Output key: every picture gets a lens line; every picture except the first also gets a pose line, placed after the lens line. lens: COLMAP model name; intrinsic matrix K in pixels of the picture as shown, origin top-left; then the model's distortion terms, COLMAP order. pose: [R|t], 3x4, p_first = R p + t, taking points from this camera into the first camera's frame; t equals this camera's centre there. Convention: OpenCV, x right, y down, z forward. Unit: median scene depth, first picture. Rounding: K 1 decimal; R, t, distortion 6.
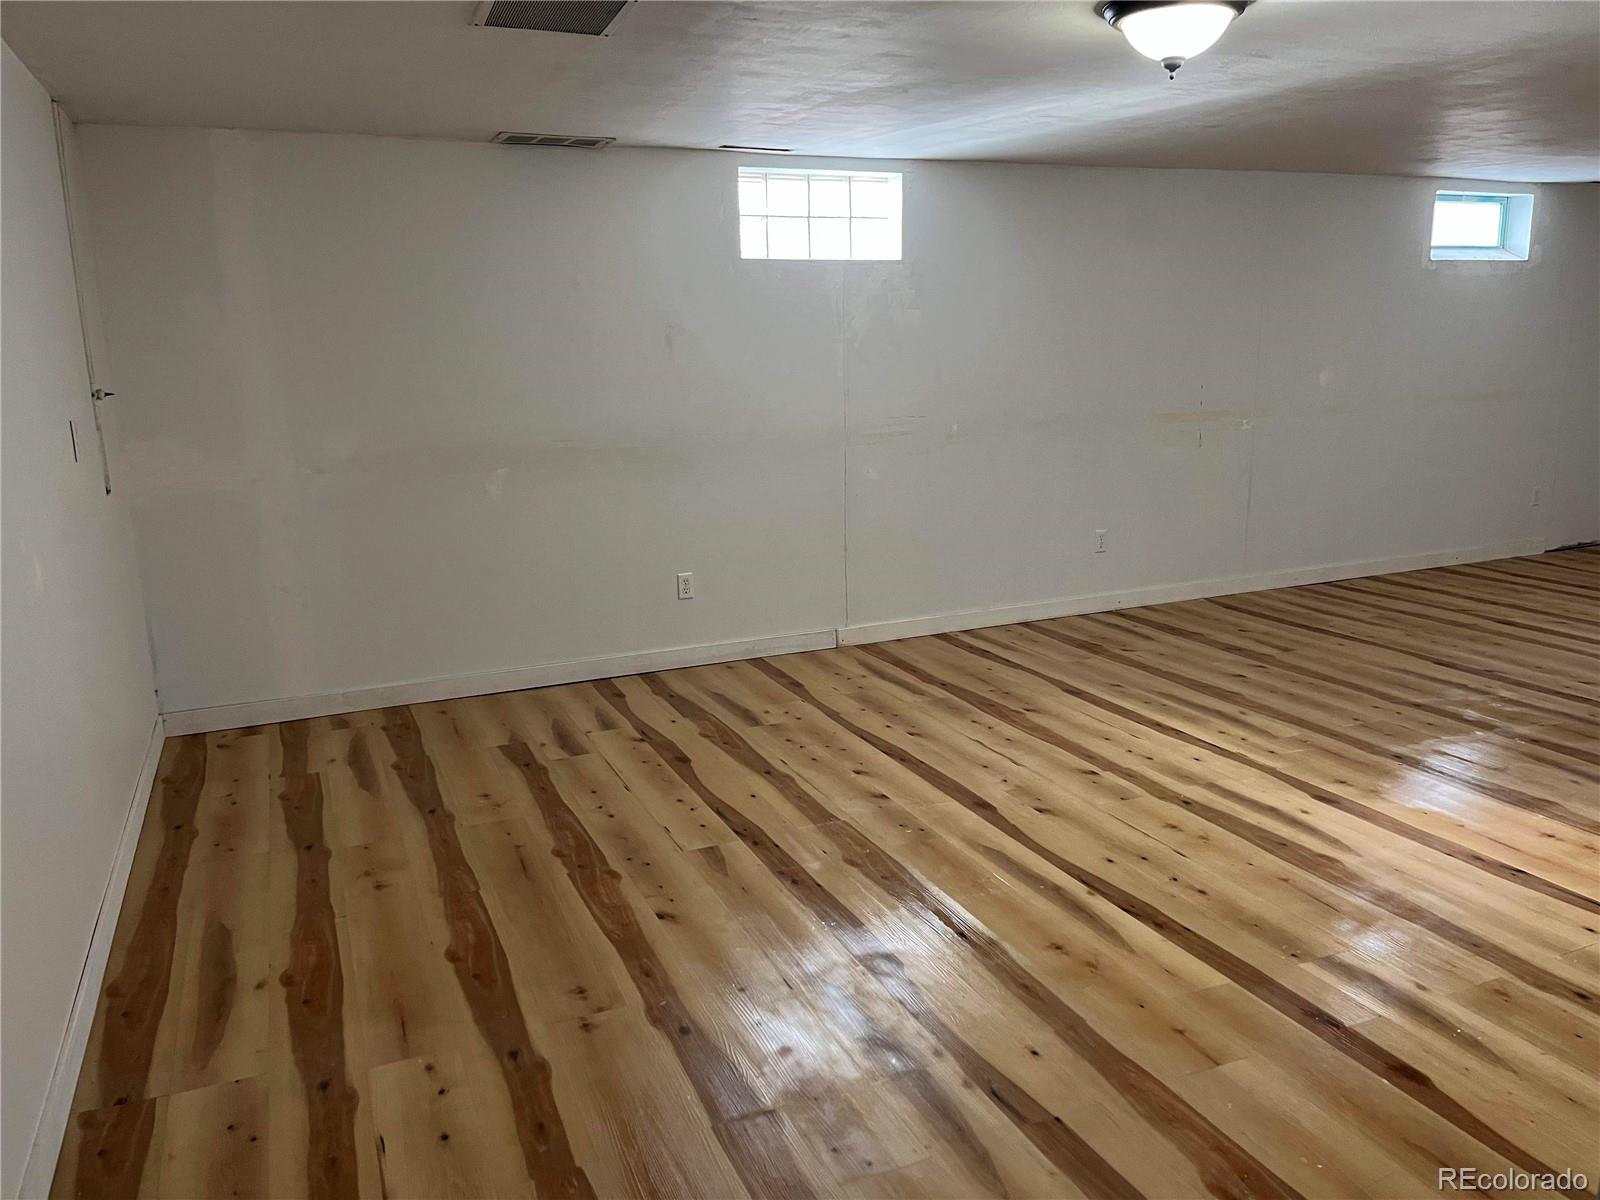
lens RADIAL K [[1195.0, 0, 797.8], [0, 1195.0, 633.1], [0, 0, 1]] dist [0.116854, -0.164589]
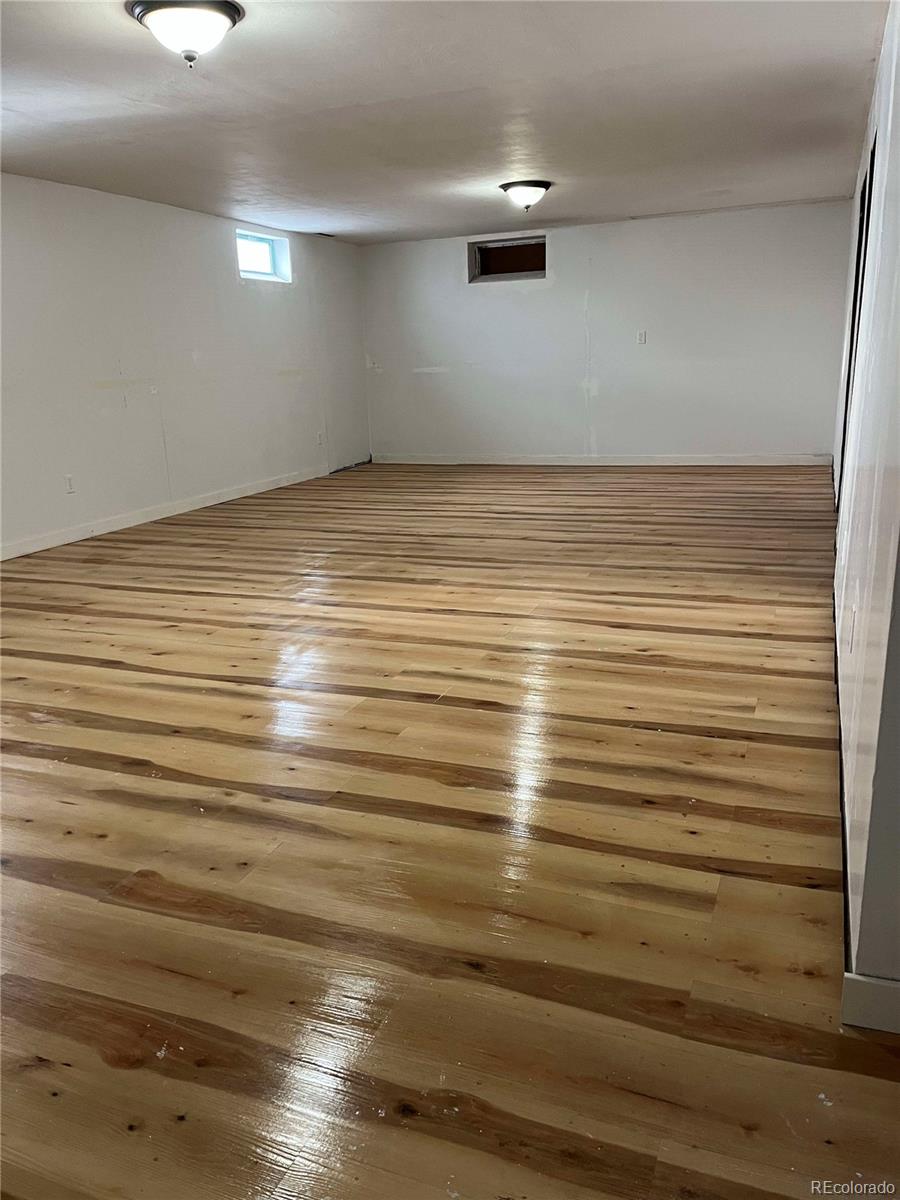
lens RADIAL K [[896.3, 0, 450.2], [0, 896.3, 594.7], [0, 0, 1]] dist [0.116854, -0.164589]
pose [[0.717814, -0.186798, 0.670708, -0.168820], [0.188294, 0.979522, 0.071287, 0.061072], [-0.670290, 0.075119, 0.738288, 0.062030]]
